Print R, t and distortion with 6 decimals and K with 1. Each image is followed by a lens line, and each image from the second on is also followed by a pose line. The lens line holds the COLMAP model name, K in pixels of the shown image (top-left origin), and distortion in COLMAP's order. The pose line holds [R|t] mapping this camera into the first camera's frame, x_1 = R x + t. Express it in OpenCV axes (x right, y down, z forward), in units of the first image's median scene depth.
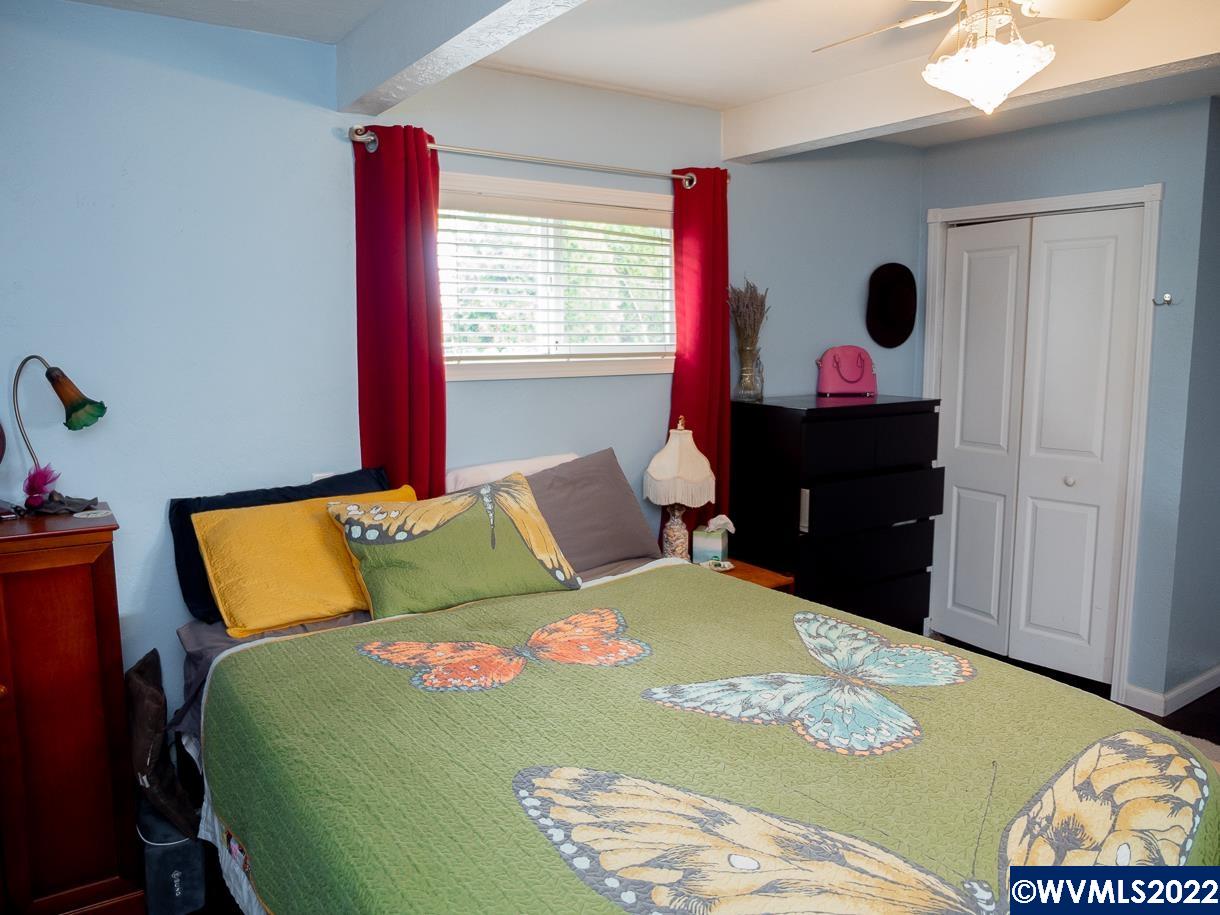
lens RADIAL K [[920.0, 0, 610.0], [0, 920.0, 457.5], [0, 0, 1]] dist [-0.032966, 0.001177]
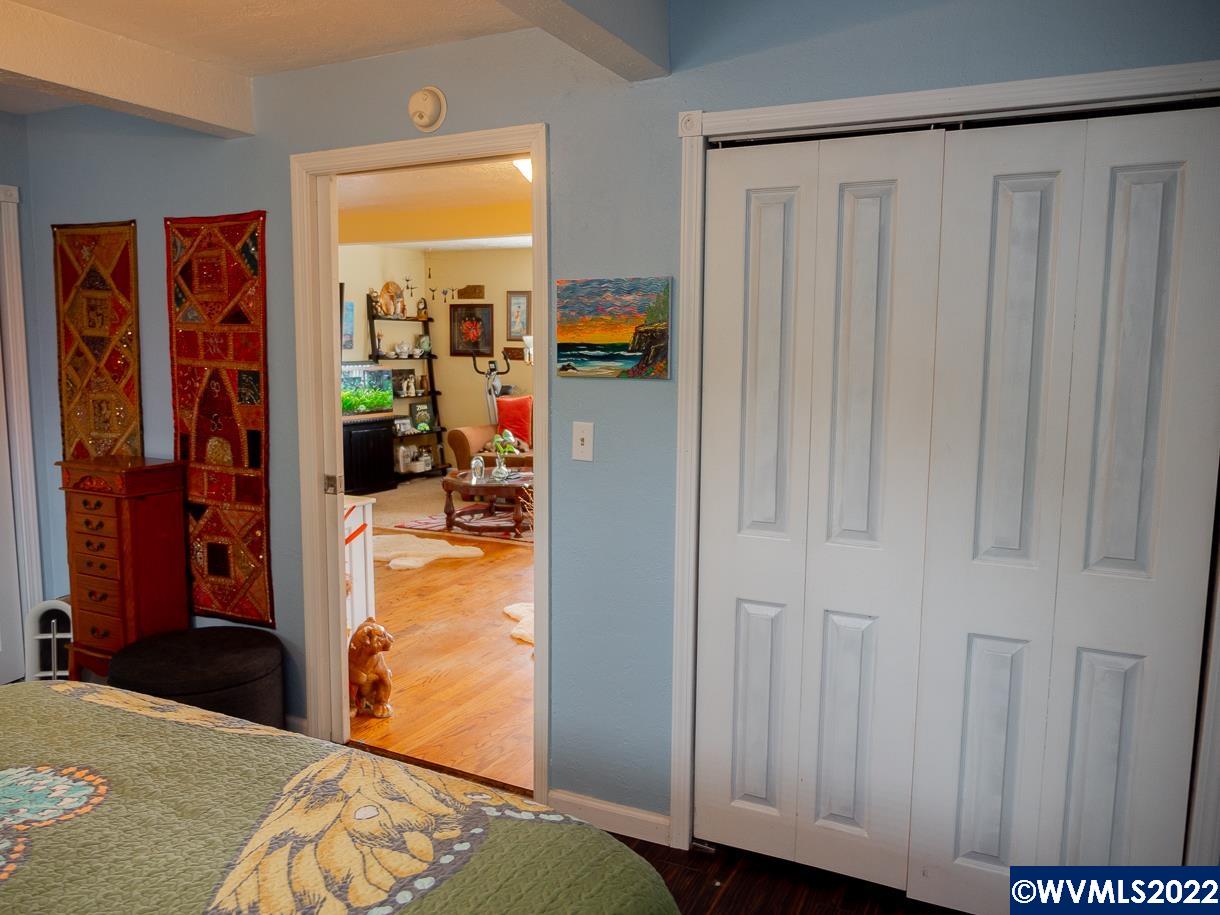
lens RADIAL K [[899.4, 0, 596.9], [0, 899.4, 459.0], [0, 0, 1]] dist [-0.022721, 0.007917]
pose [[-0.479003, -0.110547, 0.870825, -0.588777], [0.106835, 0.977322, 0.182831, -0.081754], [-0.871288, 0.180612, -0.456330, 0.820693]]
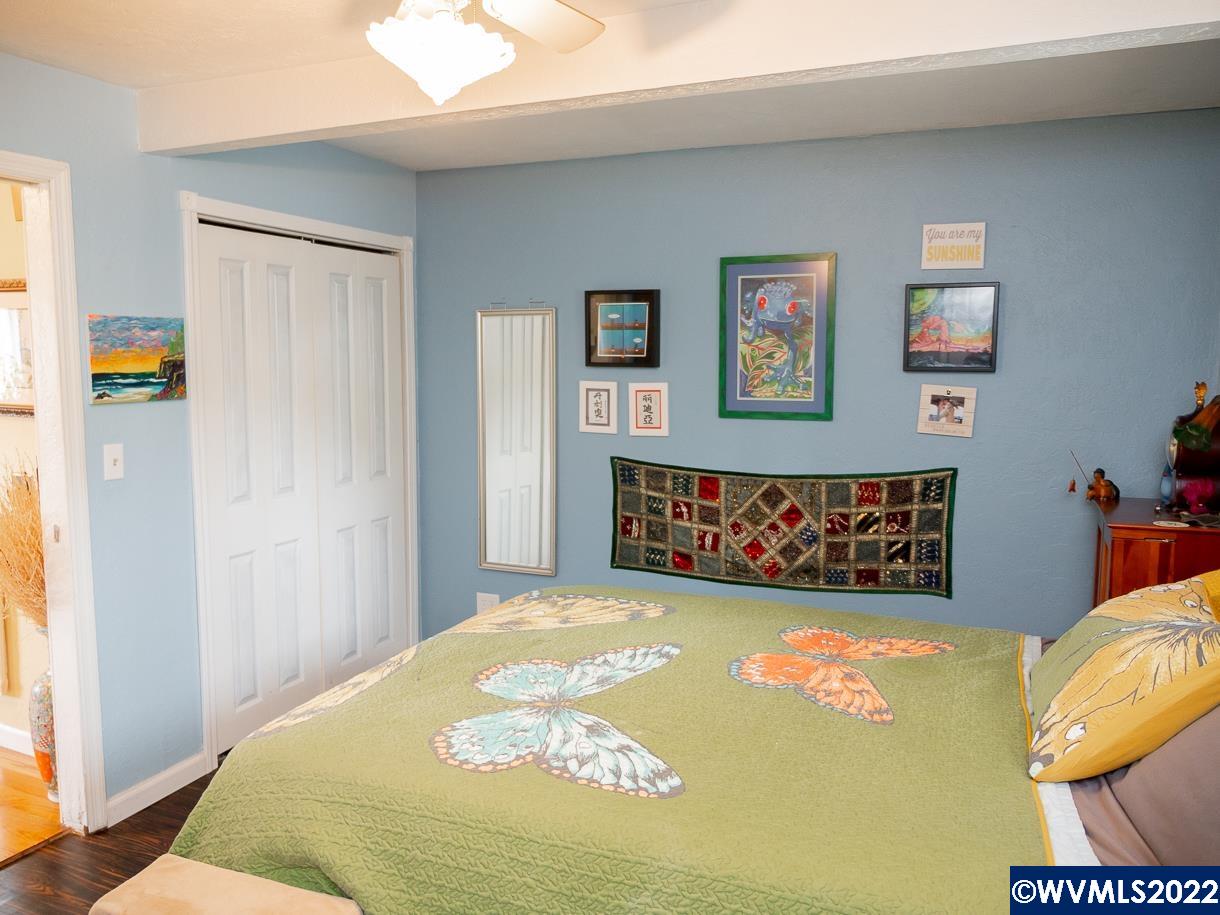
lens RADIAL K [[899.4, 0, 596.9], [0, 899.4, 459.0], [0, 0, 1]] dist [-0.022721, 0.007917]
pose [[-0.852898, 0.059443, -0.518683, 0.763539], [-0.071670, 0.970760, 0.229105, -0.272055], [0.517135, 0.232577, -0.823698, 1.898715]]
